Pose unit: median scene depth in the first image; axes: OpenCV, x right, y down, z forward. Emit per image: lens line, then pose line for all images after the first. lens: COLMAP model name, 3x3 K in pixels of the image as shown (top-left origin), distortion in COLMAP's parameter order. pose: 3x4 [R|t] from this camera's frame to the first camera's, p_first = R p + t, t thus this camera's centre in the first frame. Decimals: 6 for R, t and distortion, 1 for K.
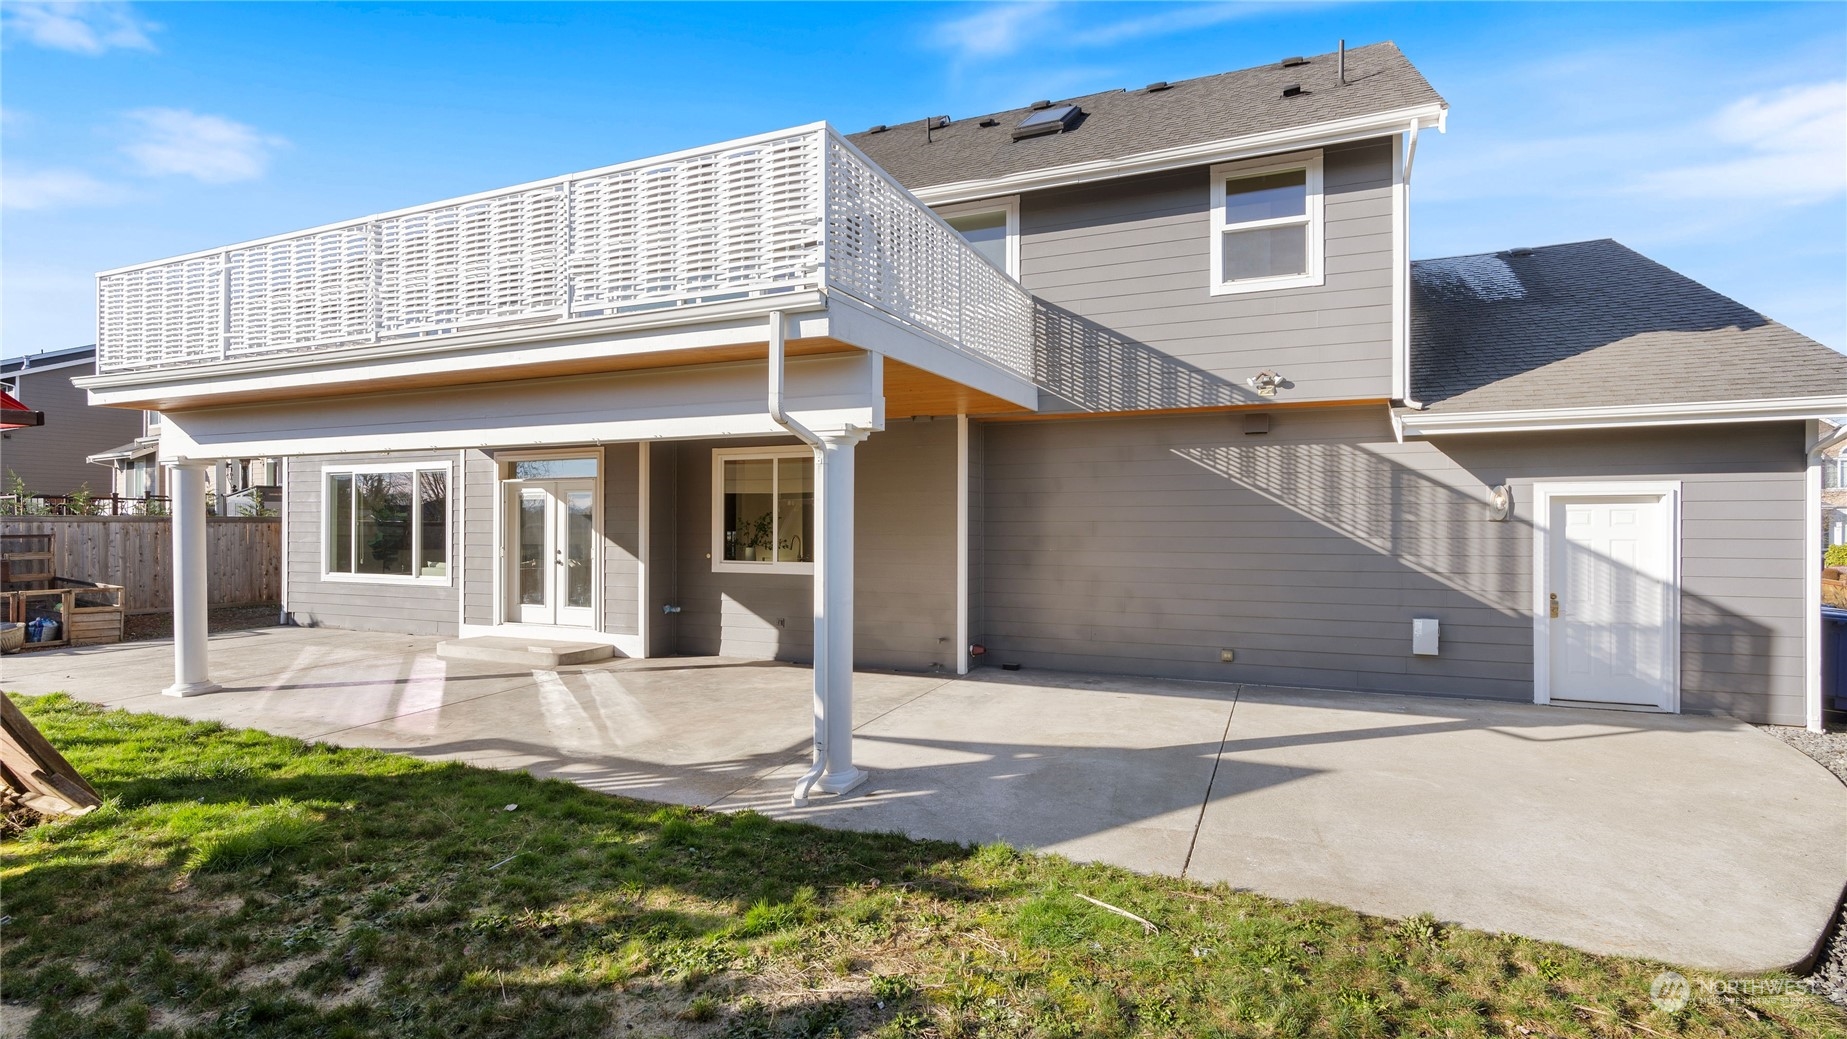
lens RADIAL K [[866.0, 0, 923.5], [0, 866.0, 516.6], [0, 0, 1]] dist [-0.000057, -0.000004]
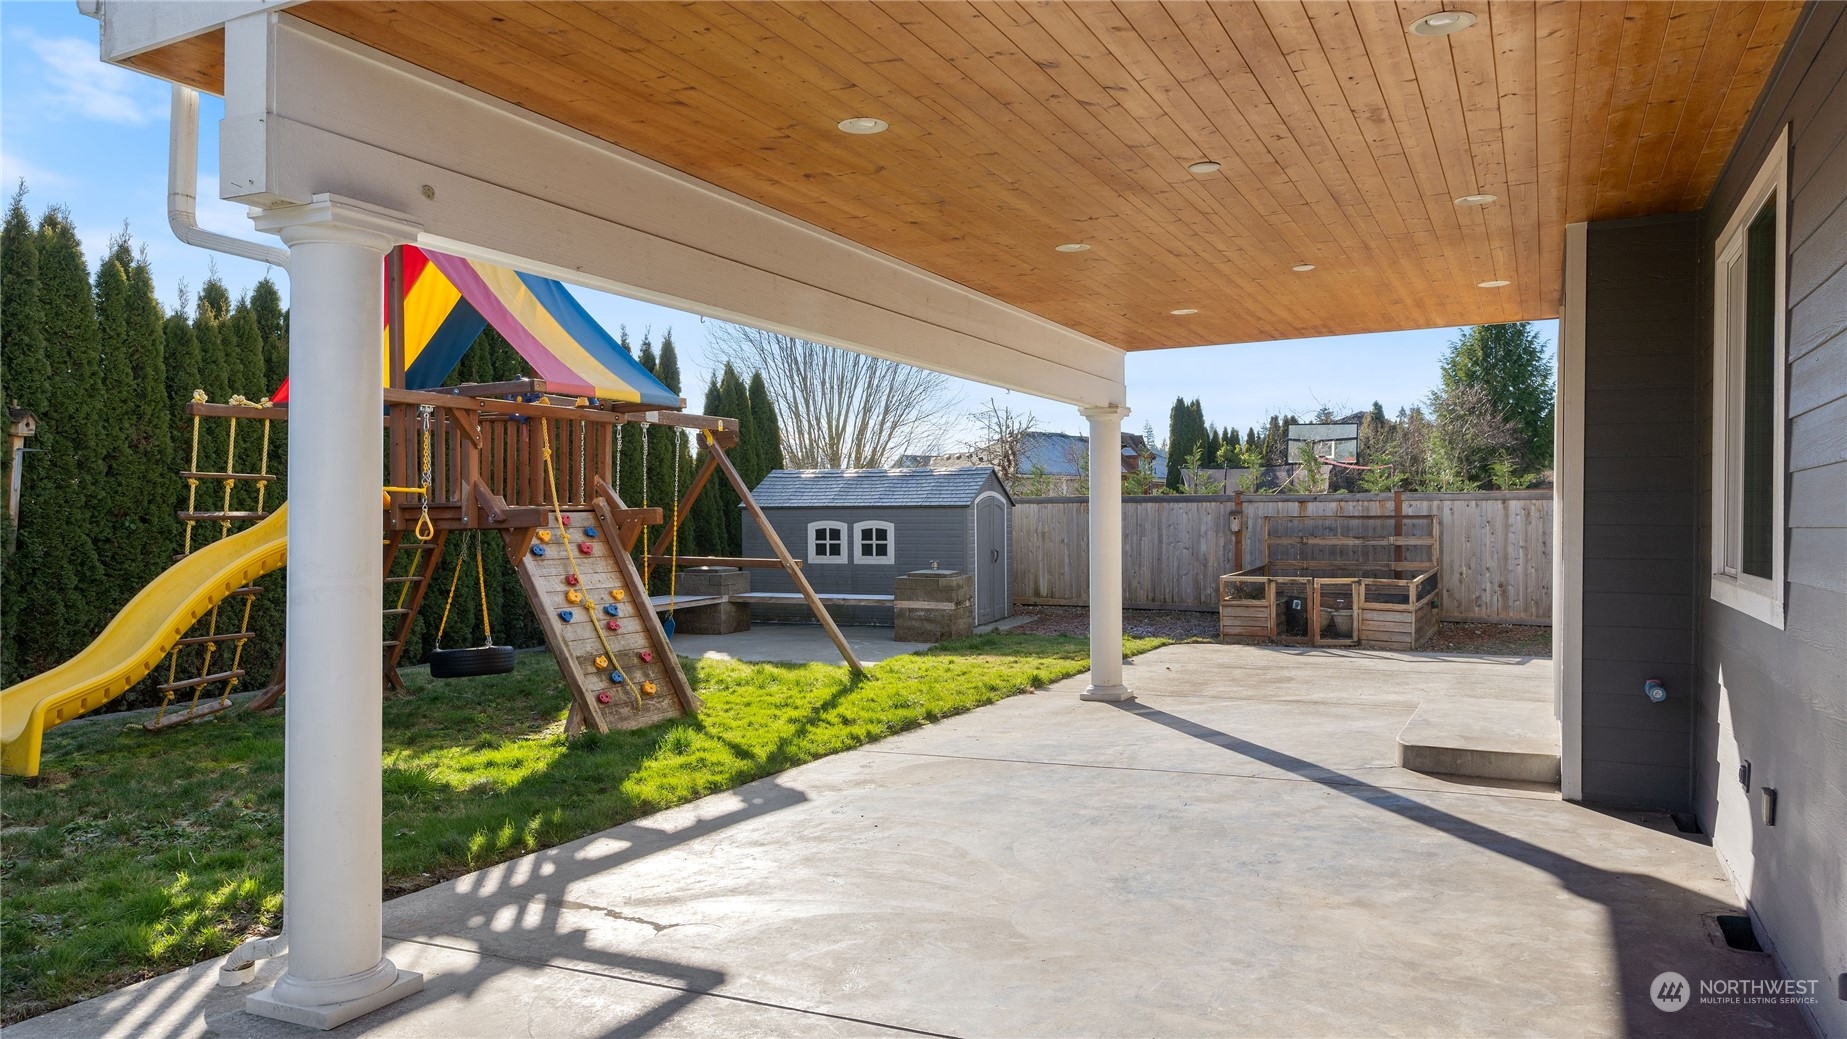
lens RADIAL K [[1303.6, 0, 923.2], [0, 1303.6, 518.5], [0, 0, 1]] dist [0.000406, 0.000264]
pose [[-0.041038, 0.004191, -0.999149, 0.268494], [-0.002759, 0.999987, 0.004308, 0.022011], [0.999154, 0.002934, -0.041026, 0.627396]]
